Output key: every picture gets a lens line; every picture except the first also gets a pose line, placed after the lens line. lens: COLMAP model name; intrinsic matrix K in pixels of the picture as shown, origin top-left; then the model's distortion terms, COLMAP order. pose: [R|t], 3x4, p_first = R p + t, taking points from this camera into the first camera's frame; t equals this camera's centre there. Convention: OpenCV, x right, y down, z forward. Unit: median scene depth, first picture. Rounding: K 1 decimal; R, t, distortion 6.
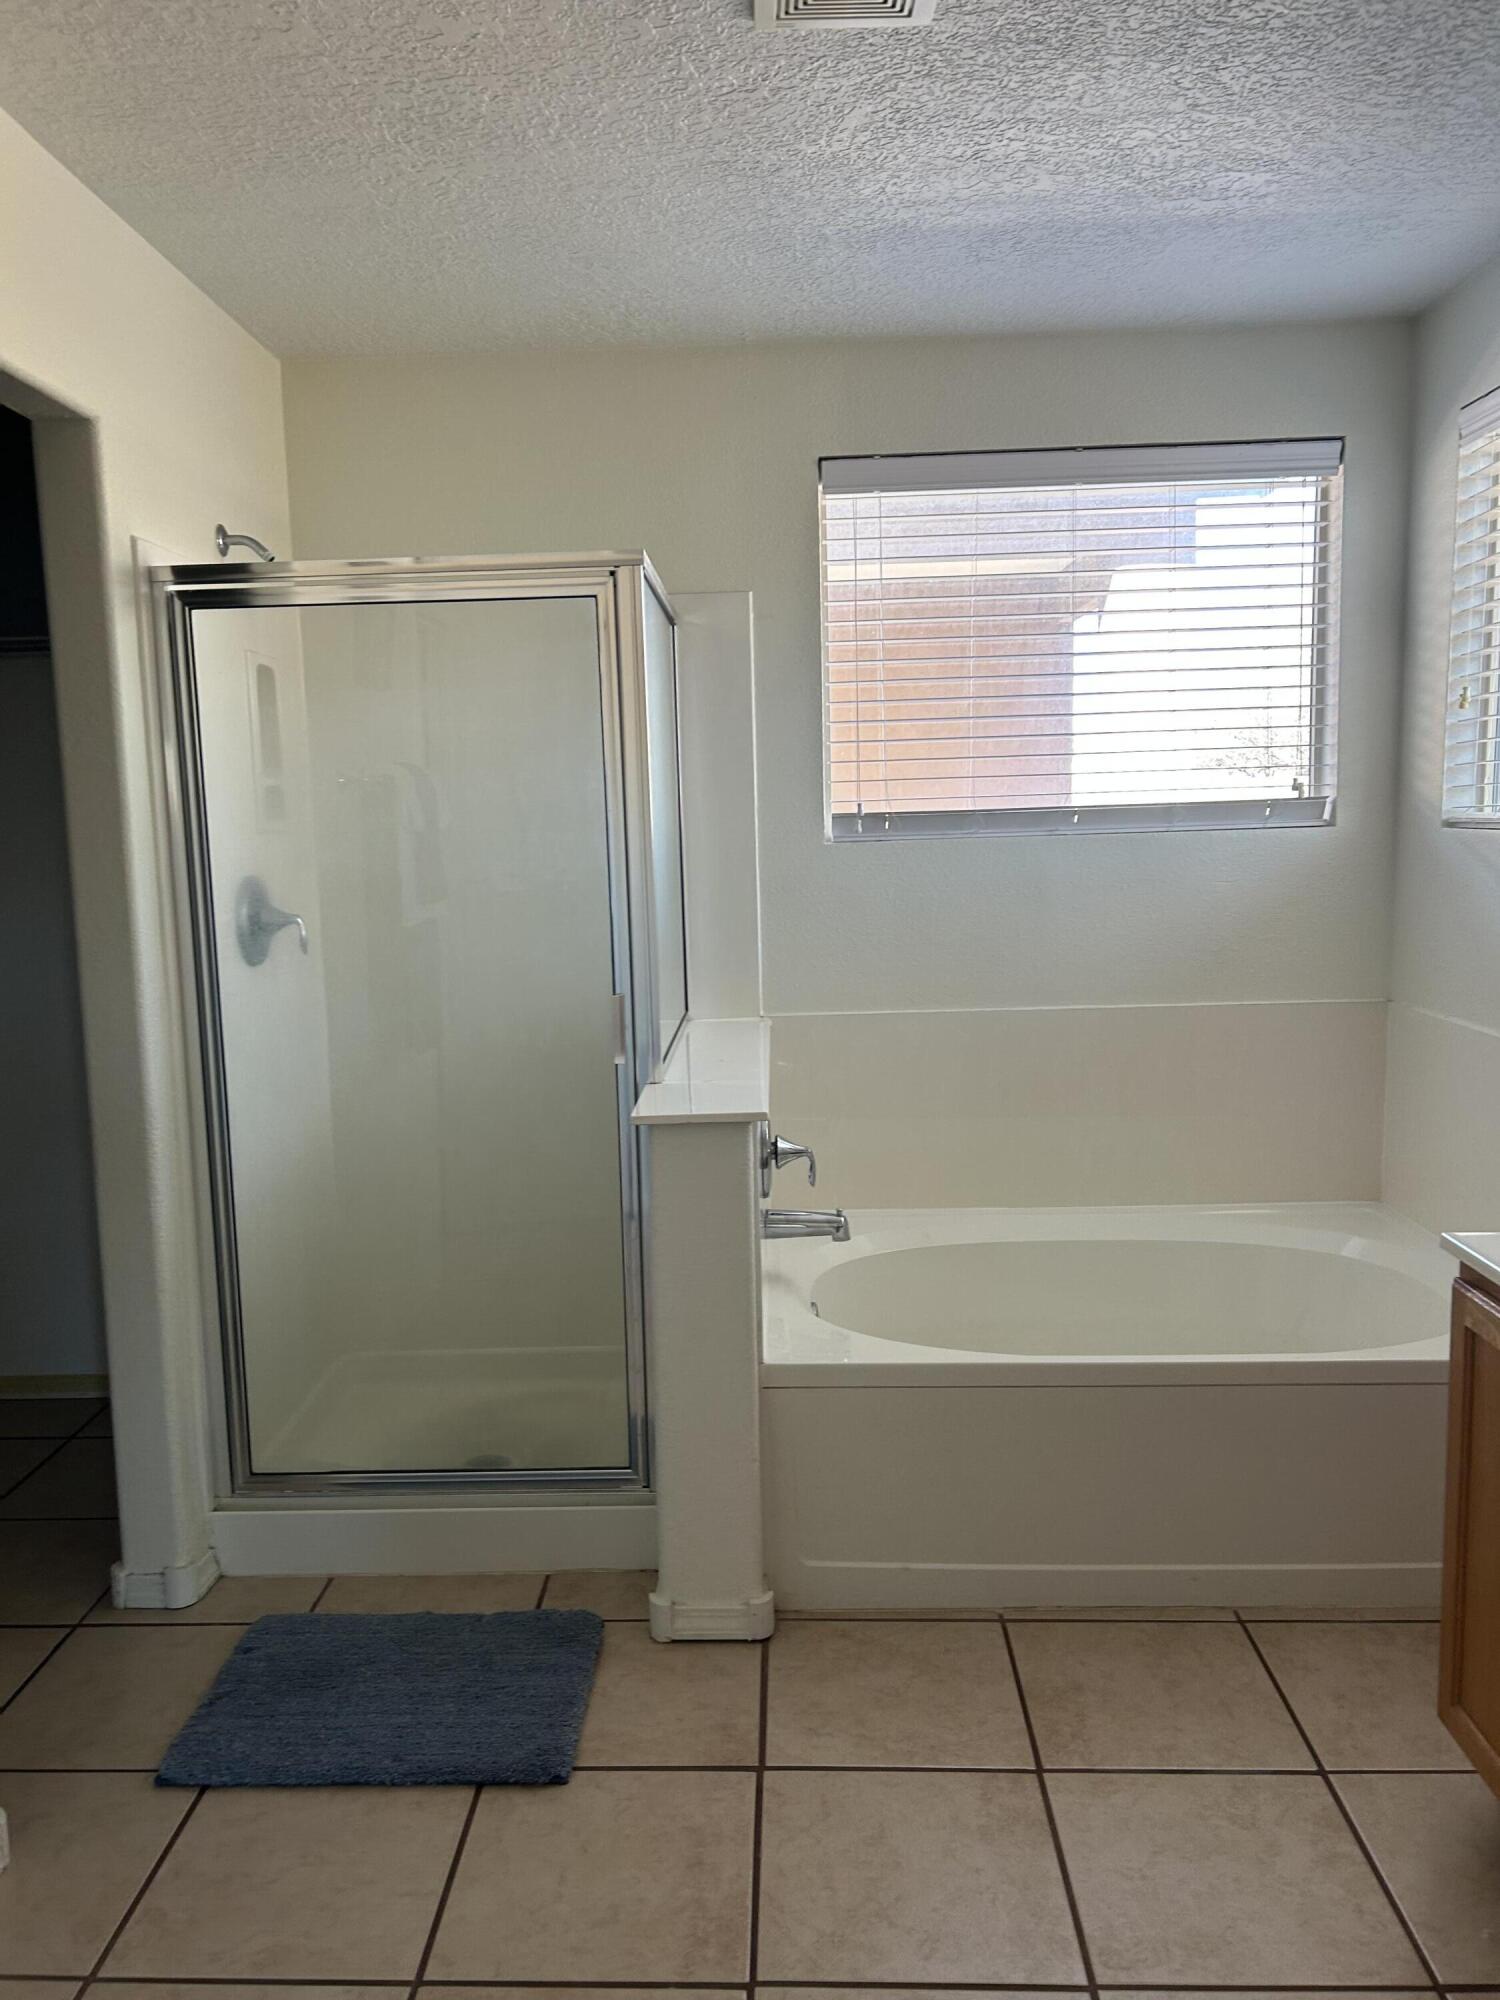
lens RADIAL K [[1531.4, 0, 741.1], [0, 1531.4, 995.7], [0, 0, 1]] dist [0.085214, -0.083762]
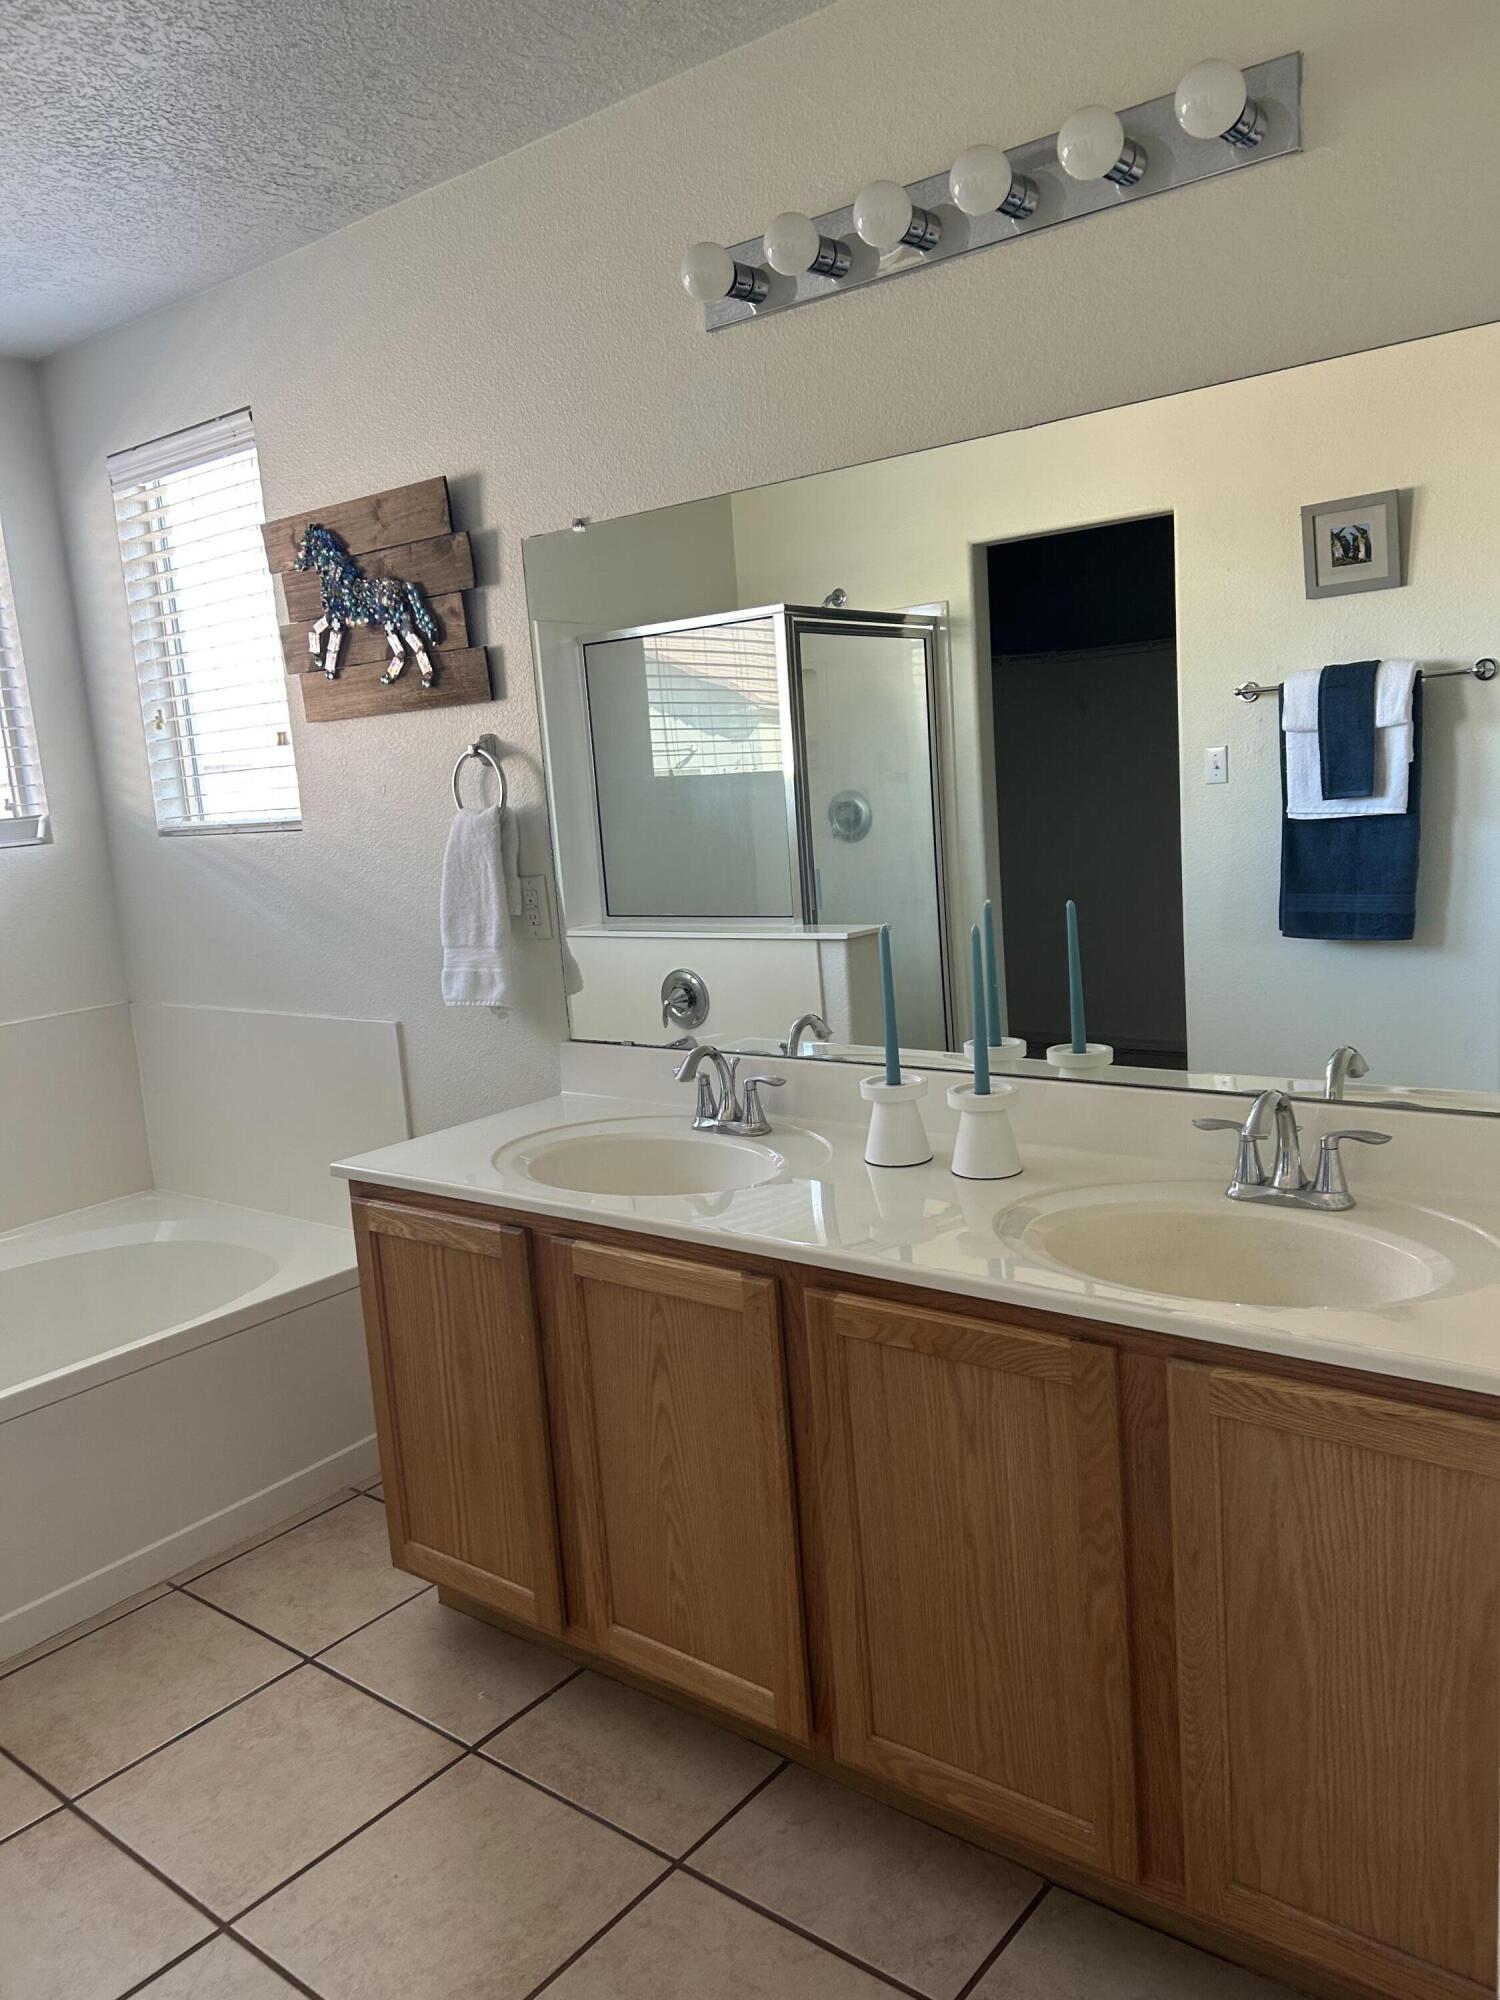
lens RADIAL K [[1531.4, 0, 741.1], [0, 1531.4, 995.7], [0, 0, 1]] dist [0.085214, -0.083762]
pose [[0.604819, -0.145881, 0.782887, -0.160880], [0.162787, 0.984968, 0.057775, 0.005675], [-0.779547, 0.092501, 0.619475, 0.008342]]
